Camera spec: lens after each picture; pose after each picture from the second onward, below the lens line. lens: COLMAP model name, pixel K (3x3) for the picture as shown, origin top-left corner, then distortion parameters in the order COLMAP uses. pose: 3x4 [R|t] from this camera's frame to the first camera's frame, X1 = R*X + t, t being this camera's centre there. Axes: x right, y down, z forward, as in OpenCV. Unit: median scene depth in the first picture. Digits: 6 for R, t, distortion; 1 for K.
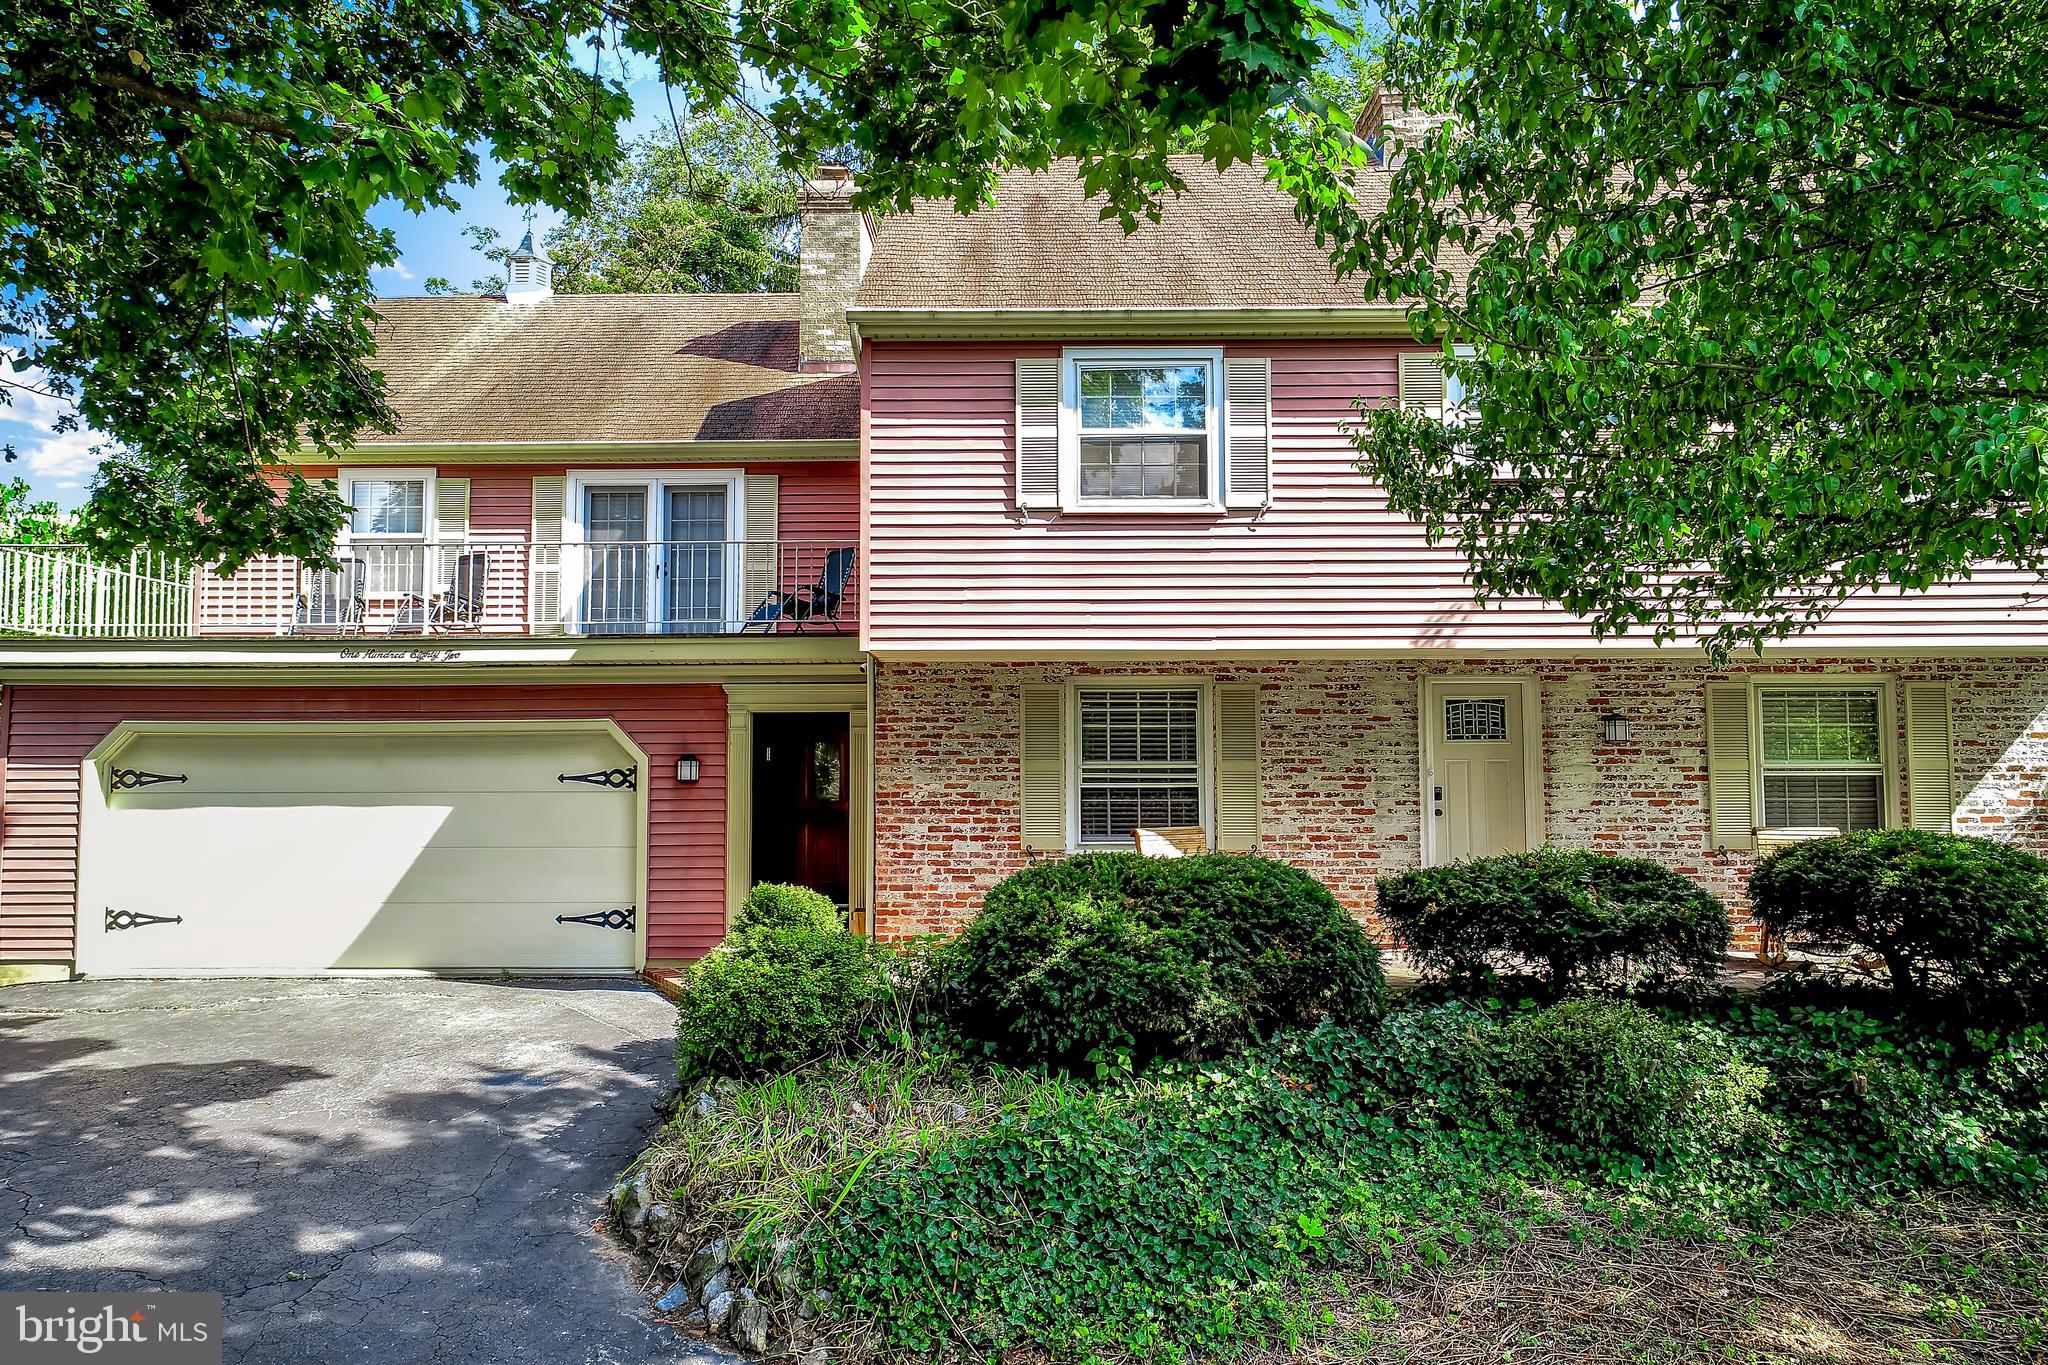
lens RADIAL K [[1369.3, 0, 1037.3], [0, 1369.3, 556.0], [0, 0, 1]] dist [0.005429, 0.002117]
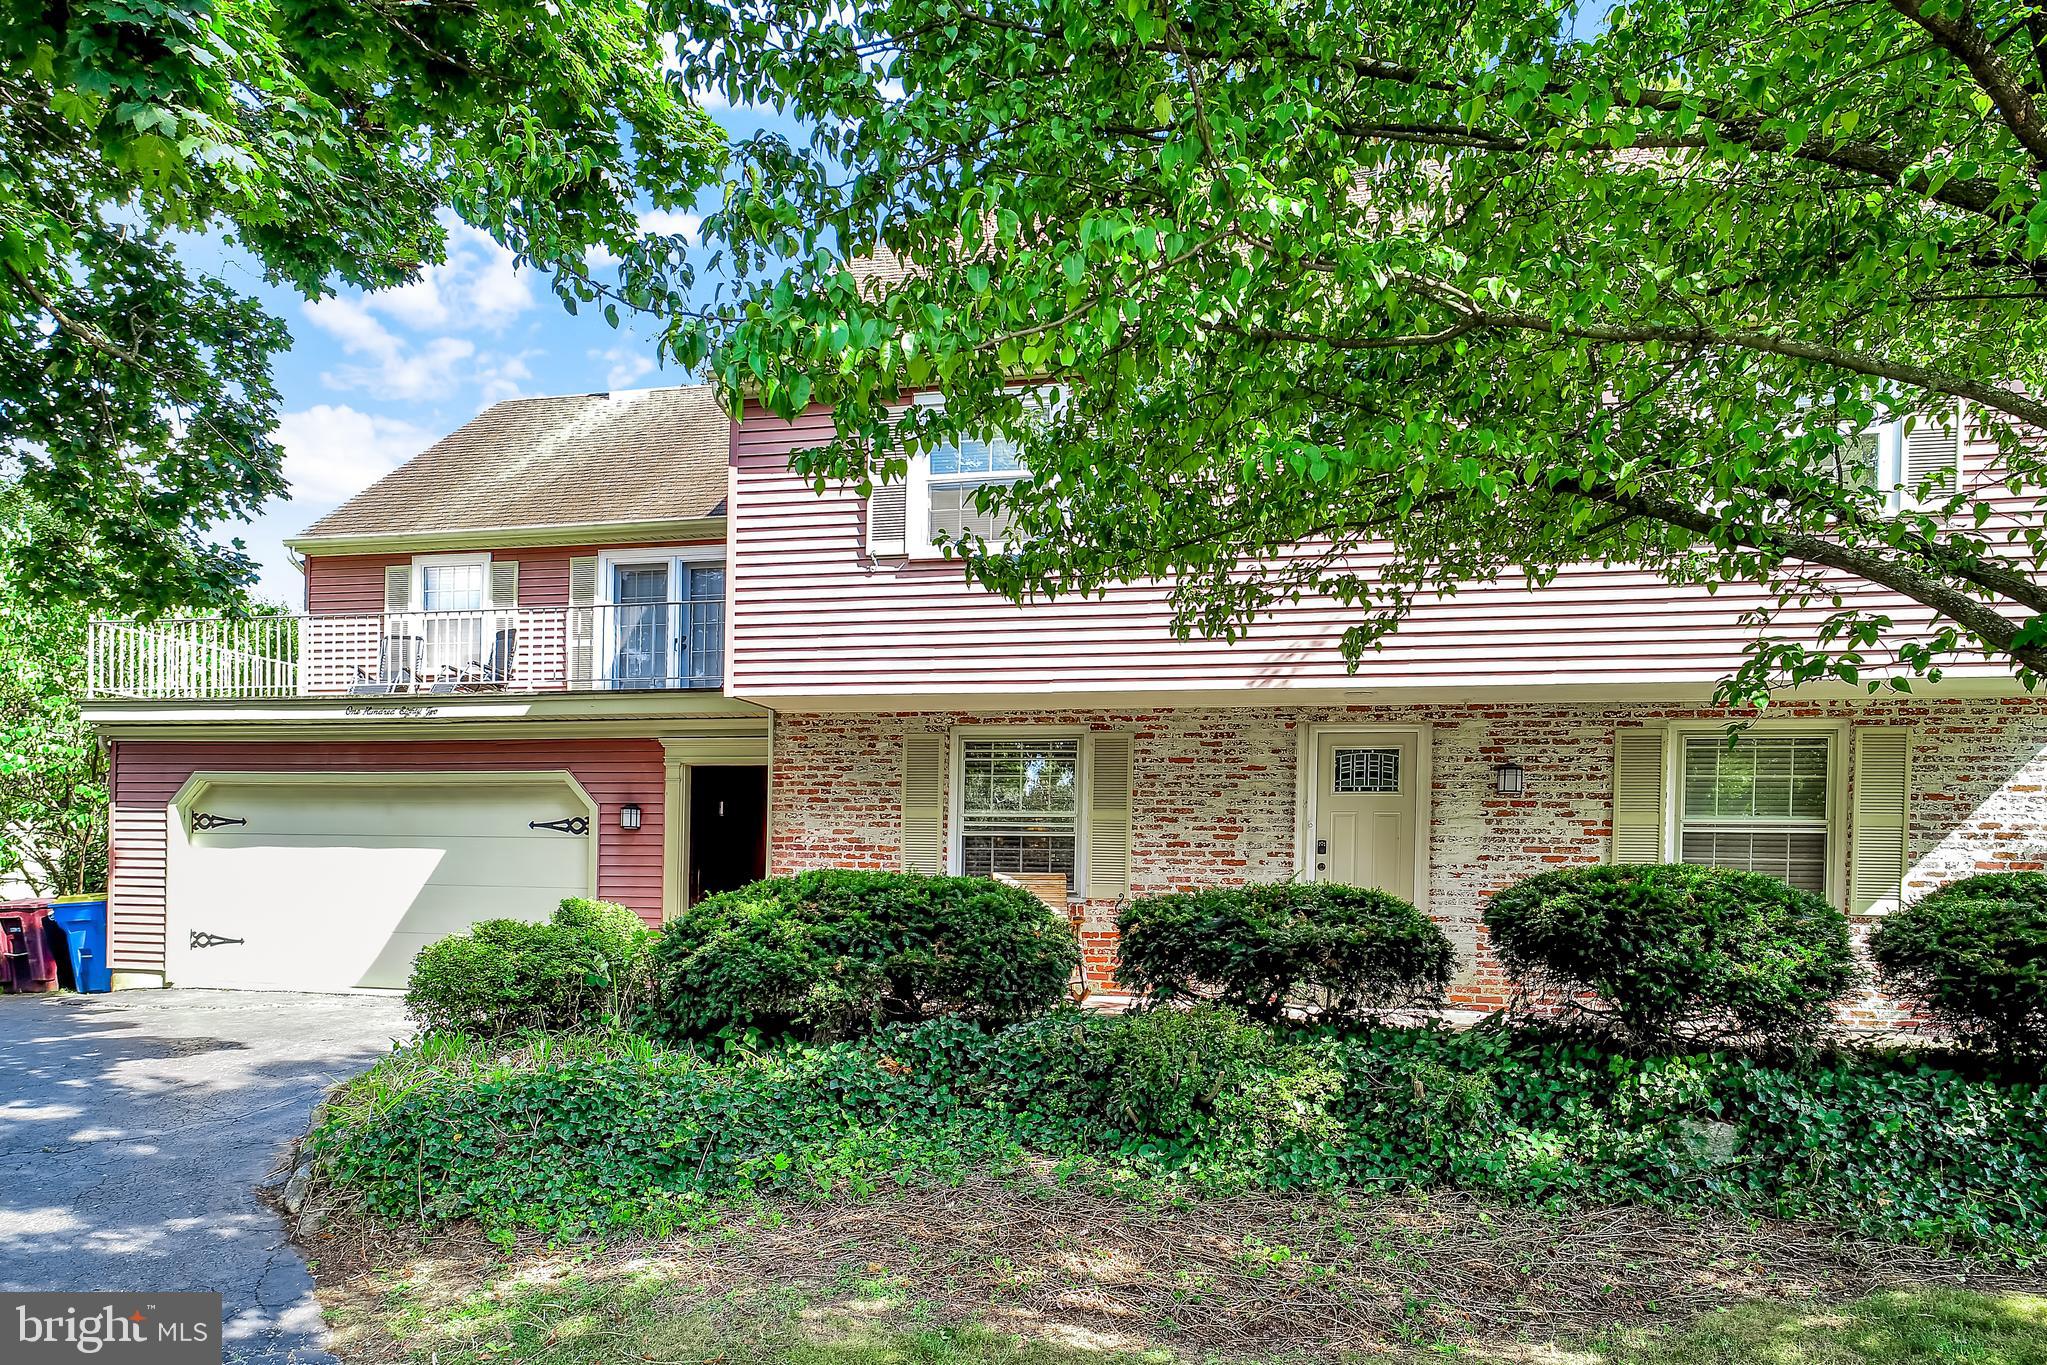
lens RADIAL K [[1469.6, 0, 1058.6], [0, 1469.6, 776.9], [0, 0, 1]] dist [-0.000327, 0.009992]
pose [[0.970867, 0.003606, -0.239590, 0.366293], [0.012393, 0.997793, 0.065236, 0.056384], [0.239297, -0.066305, 0.968680, -0.034581]]
